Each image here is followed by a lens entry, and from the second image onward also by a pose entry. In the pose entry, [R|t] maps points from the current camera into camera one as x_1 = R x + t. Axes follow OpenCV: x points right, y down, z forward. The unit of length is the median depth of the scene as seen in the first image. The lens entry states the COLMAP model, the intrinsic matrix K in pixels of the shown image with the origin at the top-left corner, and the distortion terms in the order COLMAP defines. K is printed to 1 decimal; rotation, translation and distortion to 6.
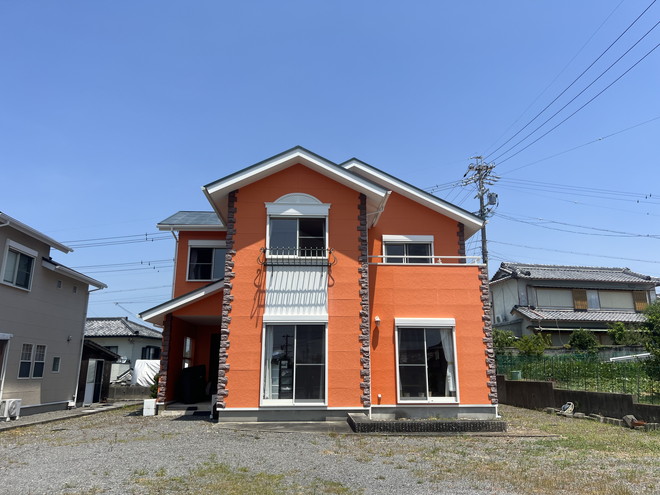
lens RADIAL K [[465.9, 0, 329.6], [0, 465.9, 256.8], [0, 0, 1]] dist [0.127552, -0.198609]
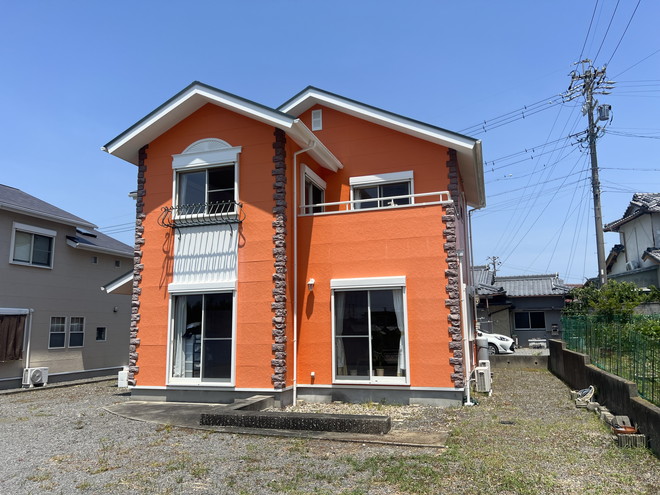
lens RADIAL K [[465.9, 0, 329.6], [0, 465.9, 256.8], [0, 0, 1]] dist [0.127552, -0.198609]
pose [[0.938023, -0.062729, -0.340848, 0.427121], [0.092045, 0.993255, 0.070512, 0.036033], [0.334126, -0.097515, 0.937470, 0.259064]]
